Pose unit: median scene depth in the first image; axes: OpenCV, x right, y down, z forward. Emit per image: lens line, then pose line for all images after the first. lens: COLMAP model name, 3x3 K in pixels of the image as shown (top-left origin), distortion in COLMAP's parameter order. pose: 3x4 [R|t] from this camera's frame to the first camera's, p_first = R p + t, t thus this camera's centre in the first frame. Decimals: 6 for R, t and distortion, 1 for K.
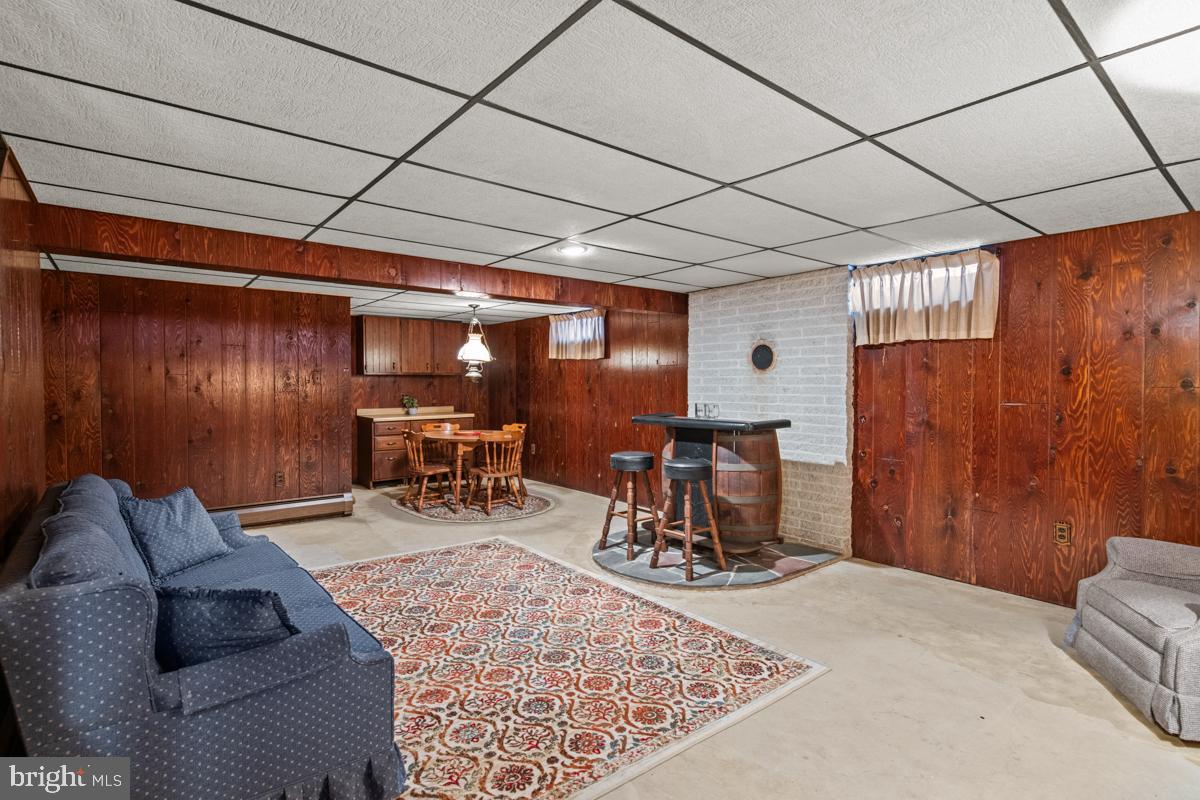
lens RADIAL K [[581.0, 0, 595.2], [0, 581.0, 393.9], [0, 0, 1]] dist [0.002205, -0.000682]
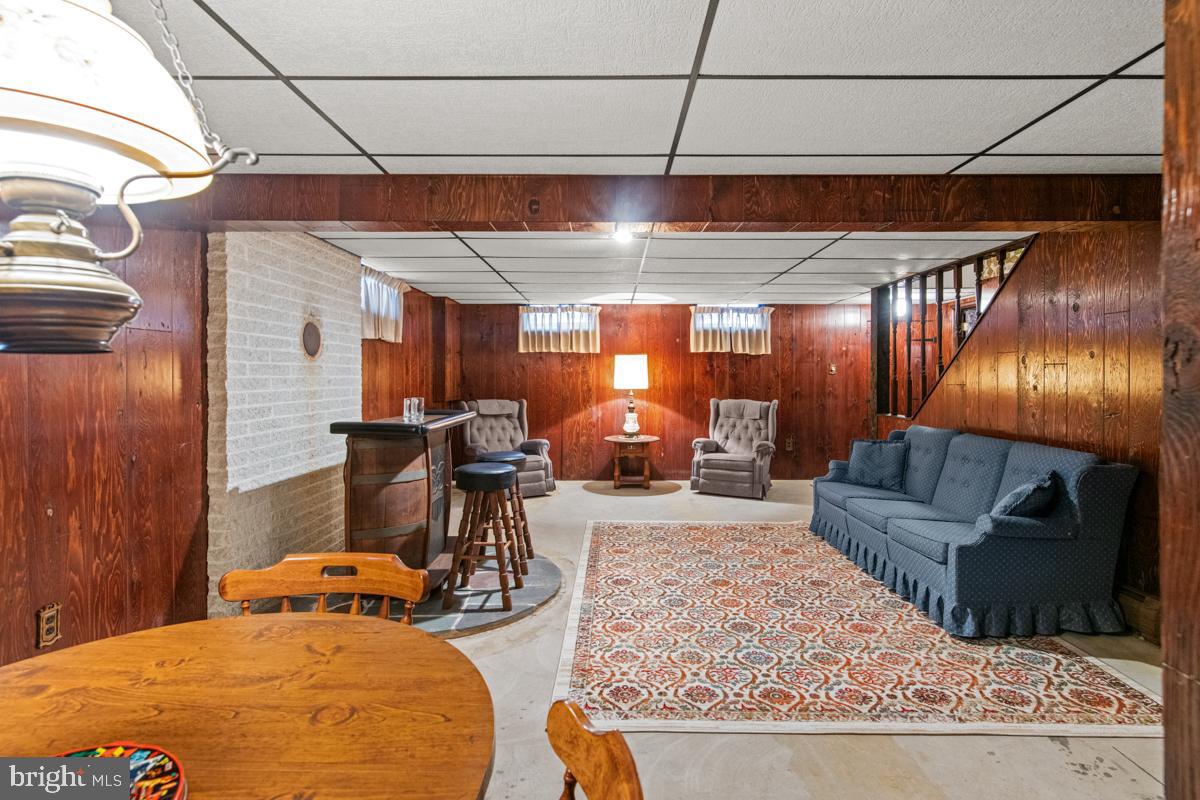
lens RADIAL K [[581.0, 0, 598.9], [0, 581.0, 387.6], [0, 0, 1]] dist [0.002205, -0.000682]
pose [[-0.764145, -0.007555, 0.645000, -0.607498], [0.016203, 0.999391, 0.030902, -0.022386], [-0.644841, 0.034064, -0.763557, 1.694312]]
